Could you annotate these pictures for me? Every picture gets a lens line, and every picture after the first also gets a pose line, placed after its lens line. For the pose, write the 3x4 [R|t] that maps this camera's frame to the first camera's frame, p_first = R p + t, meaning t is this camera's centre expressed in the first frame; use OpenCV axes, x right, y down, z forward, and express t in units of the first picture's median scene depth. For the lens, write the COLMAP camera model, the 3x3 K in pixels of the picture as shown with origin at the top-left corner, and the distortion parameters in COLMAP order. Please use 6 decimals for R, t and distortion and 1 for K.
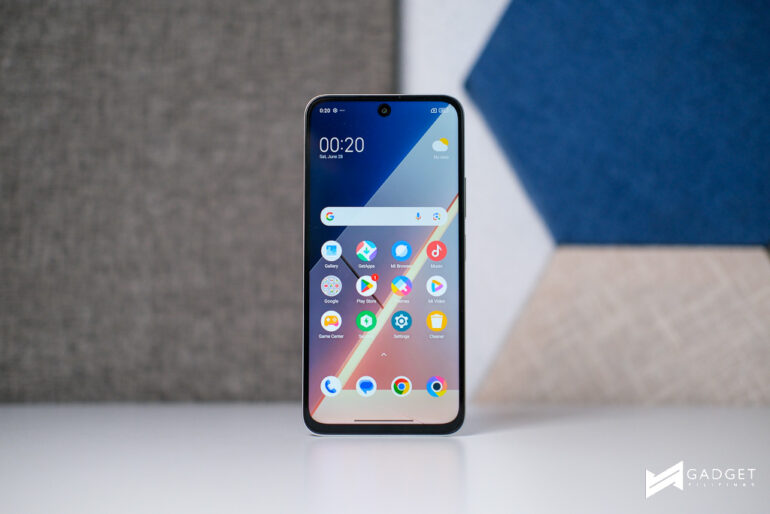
lens RADIAL K [[1265.5, 0, 385.0], [0, 1265.5, 257.0], [0, 0, 1]] dist [0.180426, 0.048945]
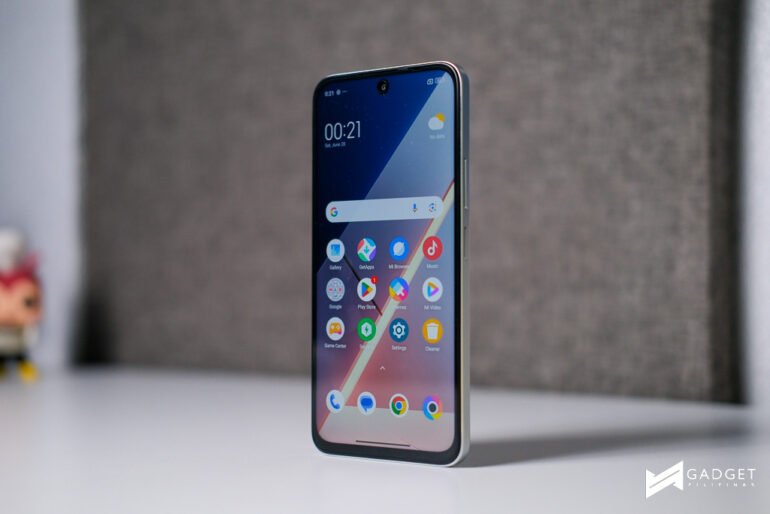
lens RADIAL K [[1265.5, 0, 385.0], [0, 1265.5, 257.0], [0, 0, 1]] dist [0.180426, 0.048945]
pose [[0.806046, -0.016773, -0.591615, 0.517045], [0.044034, 0.998527, 0.031684, -0.027166], [0.590212, -0.051590, 0.805598, 0.297939]]
